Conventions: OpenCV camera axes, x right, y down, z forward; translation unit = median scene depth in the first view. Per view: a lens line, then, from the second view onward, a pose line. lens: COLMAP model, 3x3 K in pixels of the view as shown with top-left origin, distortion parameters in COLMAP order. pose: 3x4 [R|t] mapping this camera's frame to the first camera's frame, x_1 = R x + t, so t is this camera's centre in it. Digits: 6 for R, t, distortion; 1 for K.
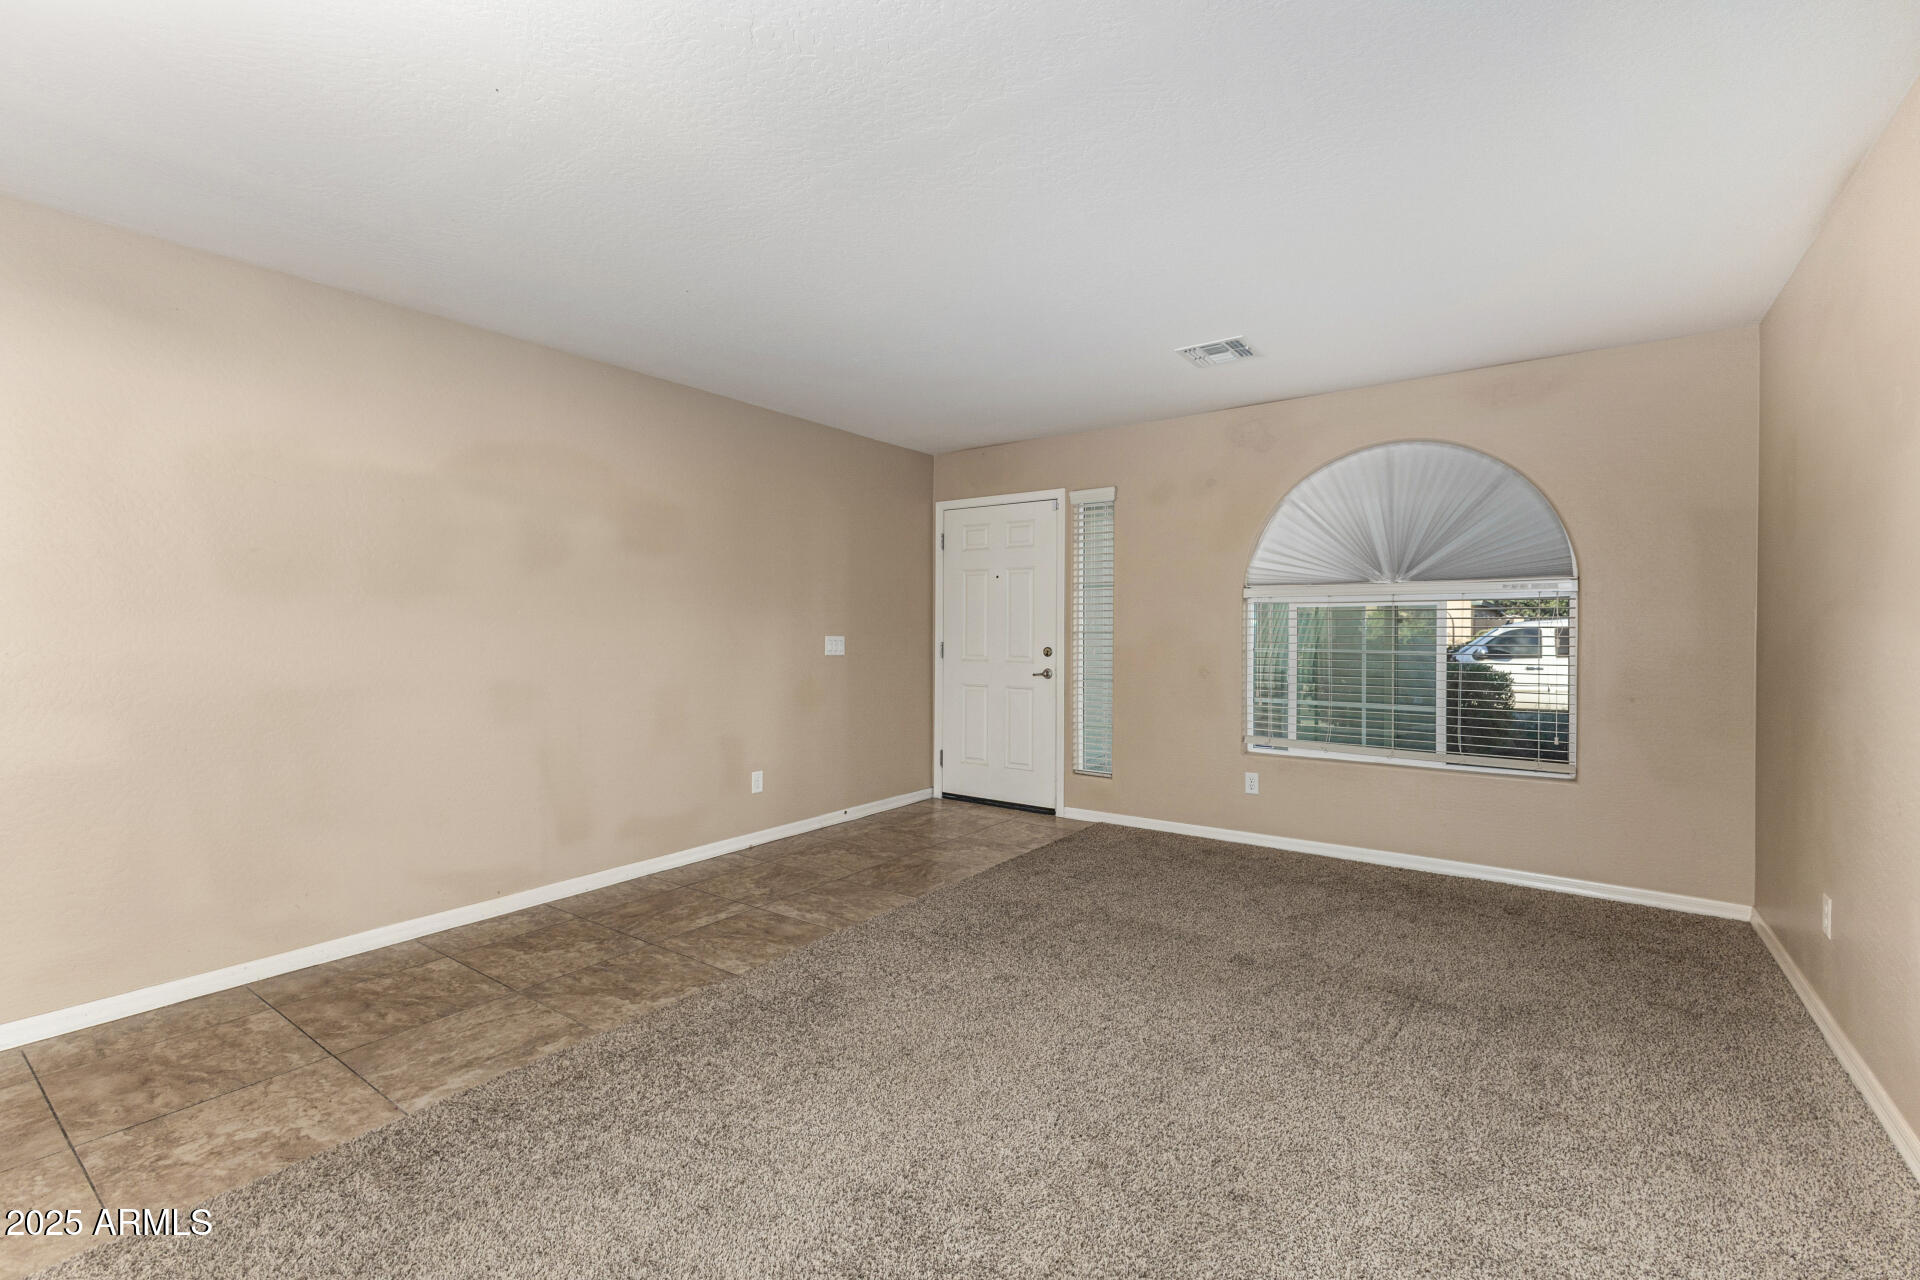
lens RADIAL K [[828.4, 0, 962.0], [0, 828.4, 636.2], [0, 0, 1]] dist [0.009830, -0.001719]
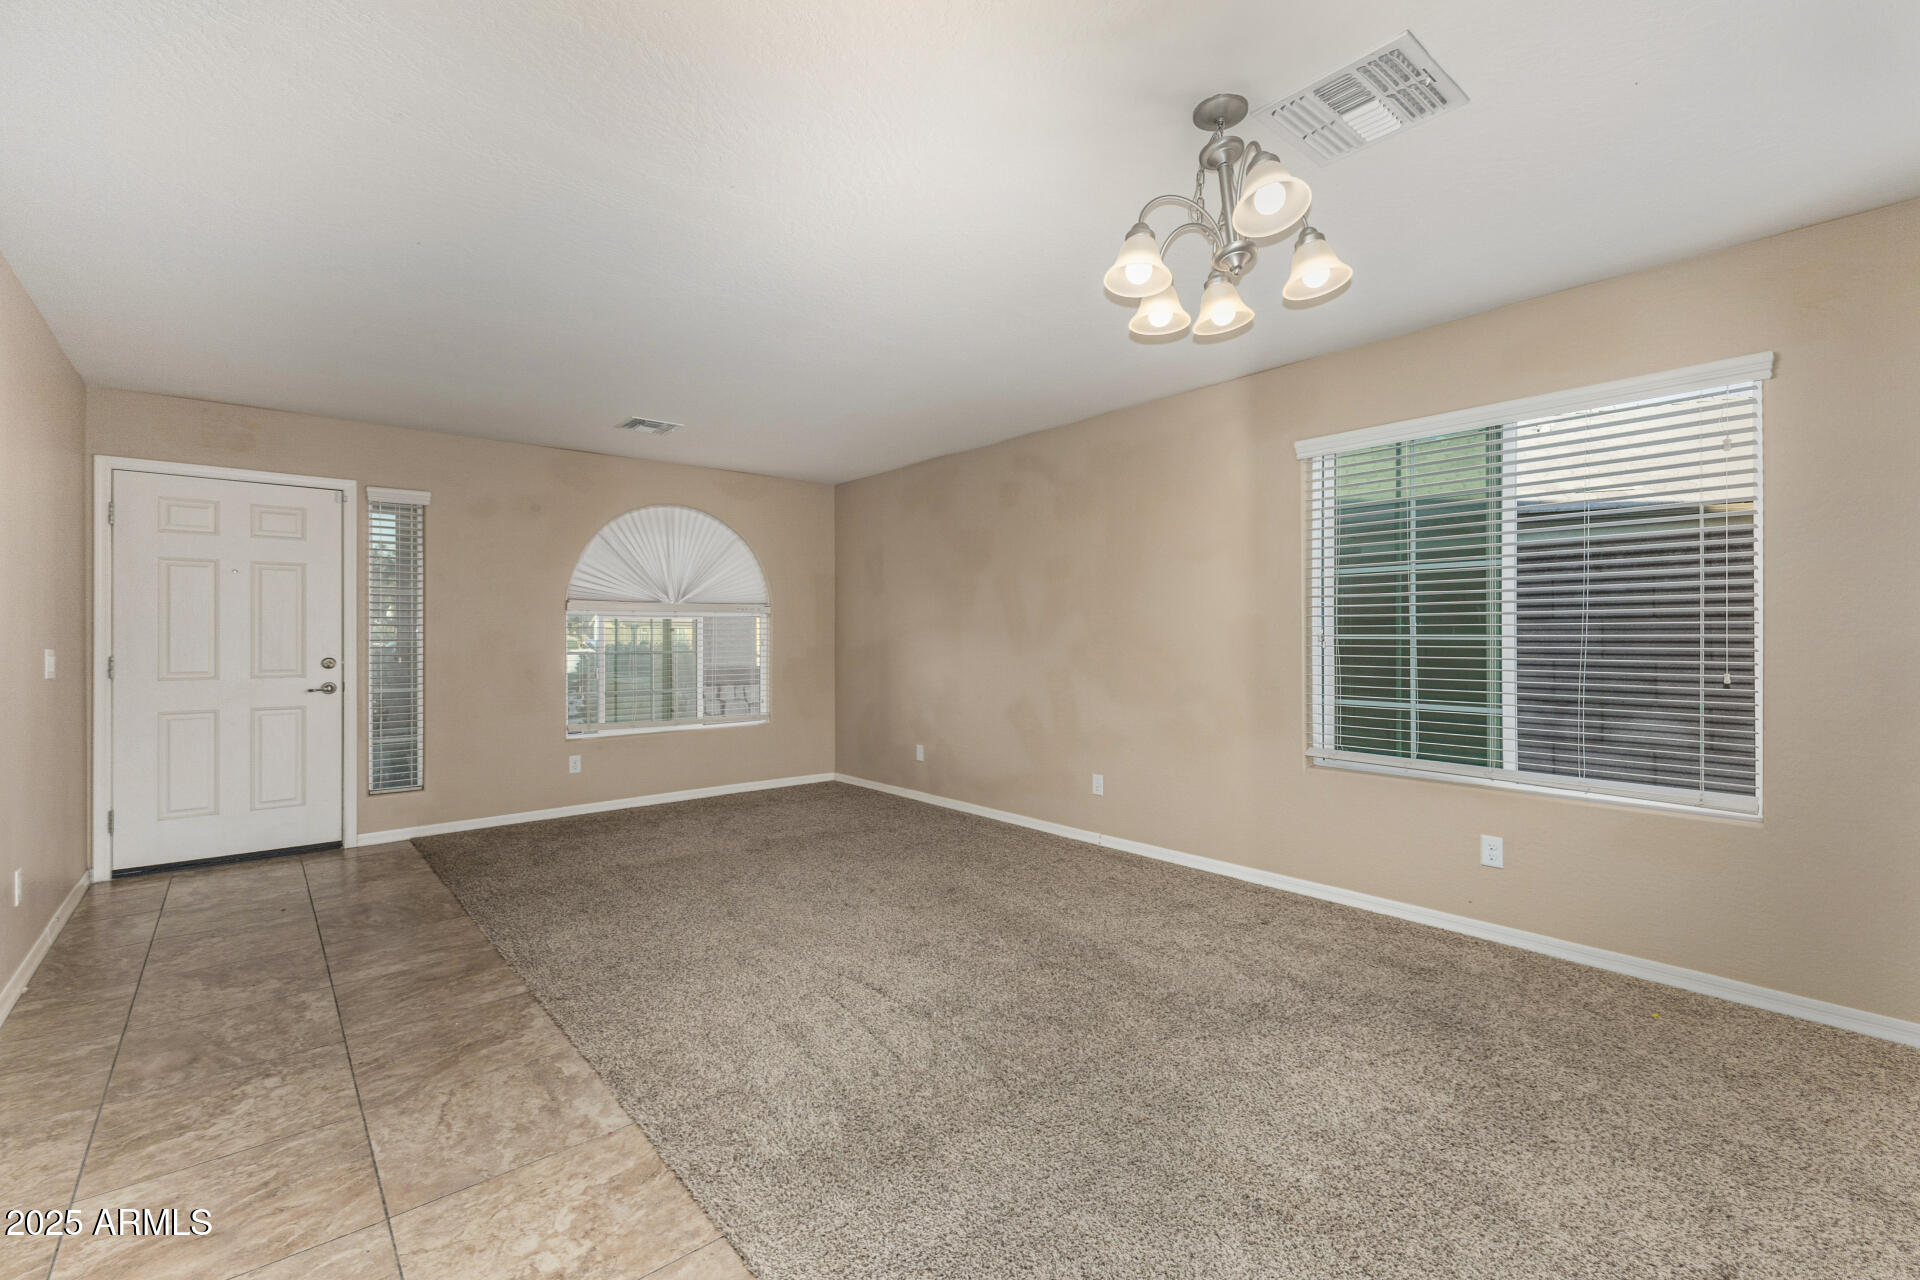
lens RADIAL K [[828.4, 0, 965.7], [0, 828.4, 635.0], [0, 0, 1]] dist [0.009830, -0.001719]
pose [[0.231245, -0.001733, 0.972894, -0.957531], [0.011758, 0.999930, -0.001014, -0.003336], [-0.972825, 0.011673, 0.231249, 0.232913]]
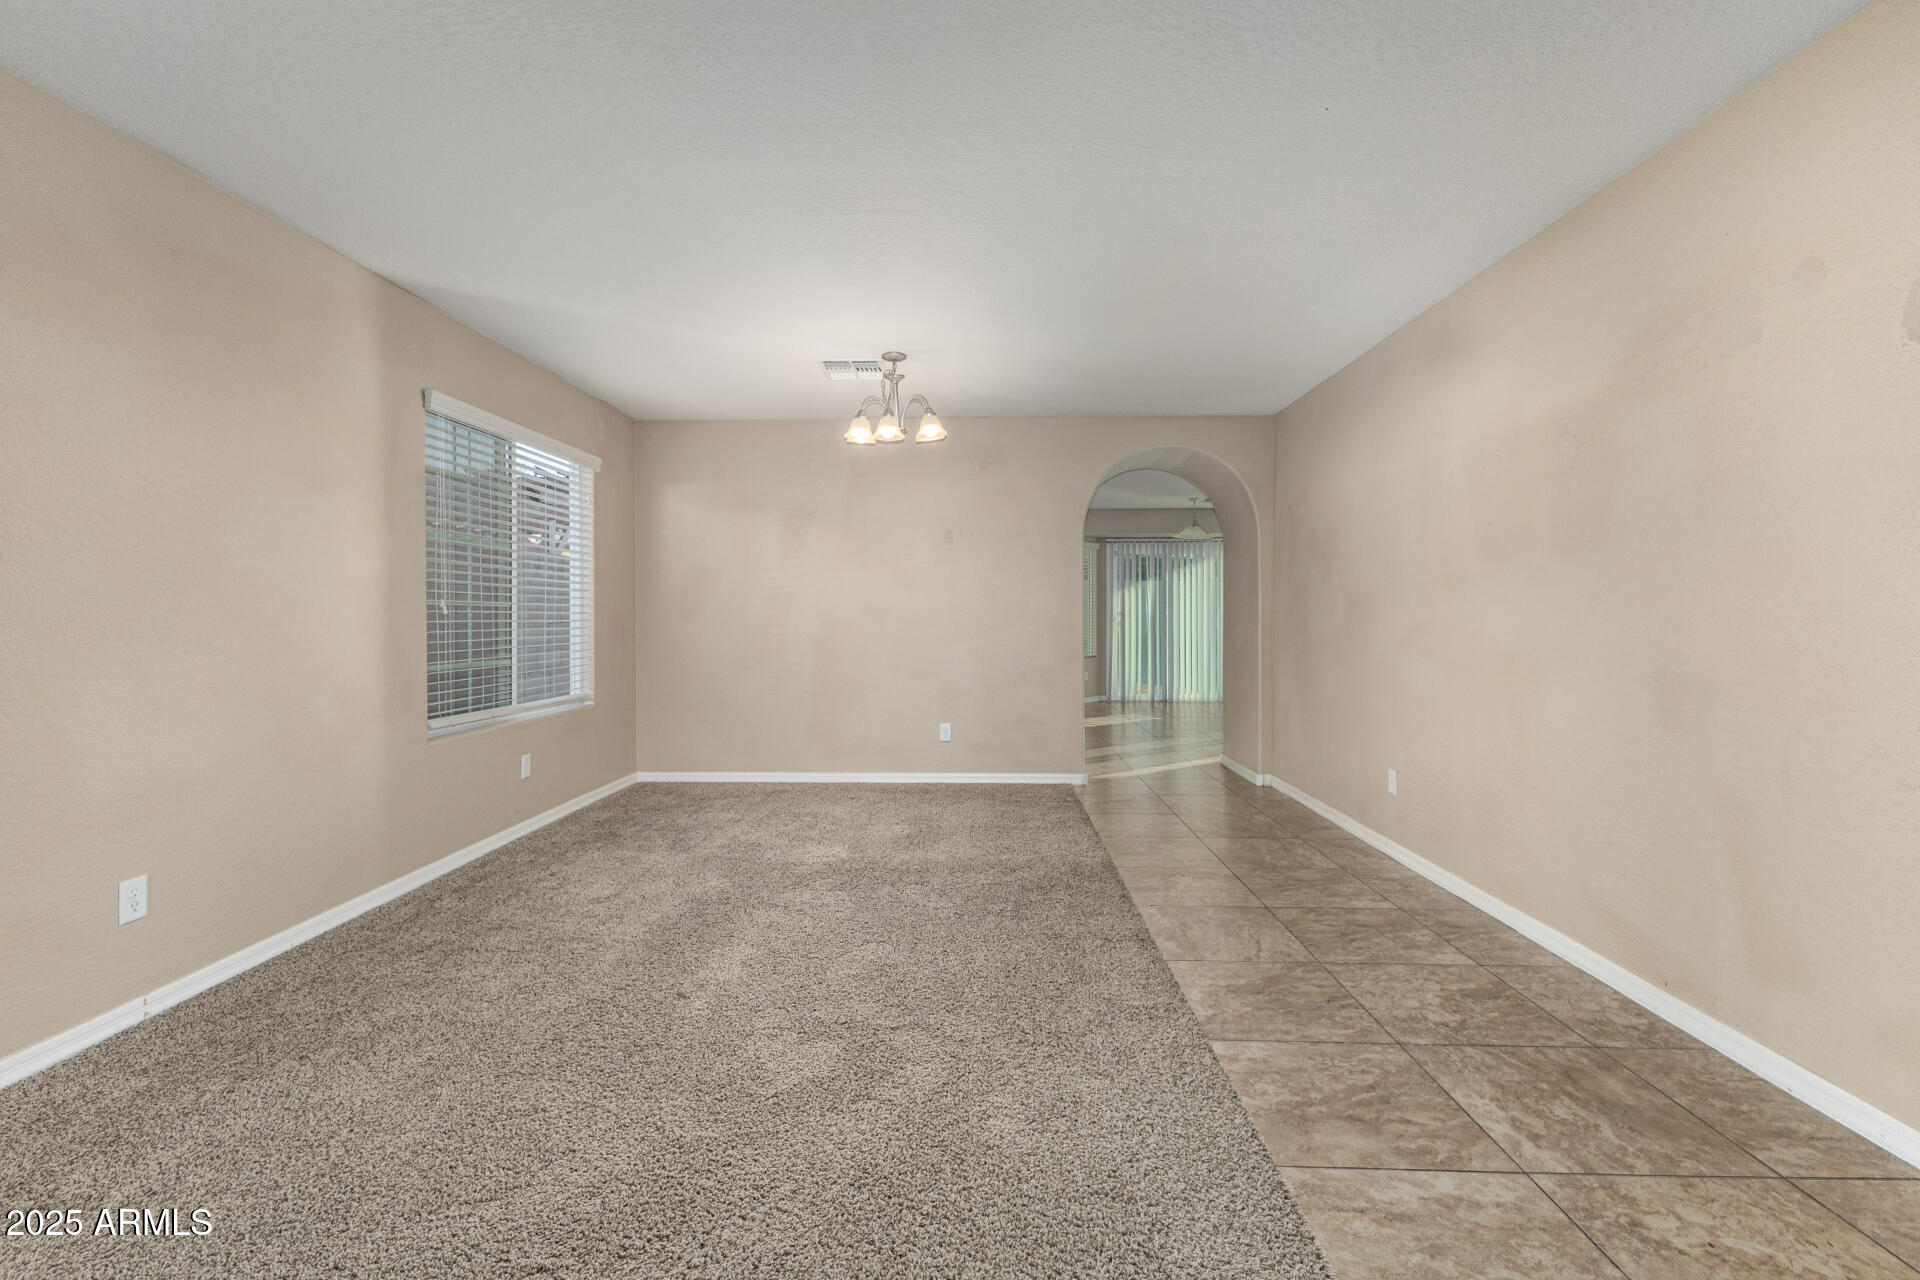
lens RADIAL K [[828.4, 0, 955.2], [0, 828.4, 626.2], [0, 0, 1]] dist [0.009830, -0.001719]
pose [[-0.830668, 0.007910, -0.556712, 0.300141], [-0.003354, 0.999810, 0.019210, 0.012486], [0.556758, 0.017825, -0.830483, 1.300714]]
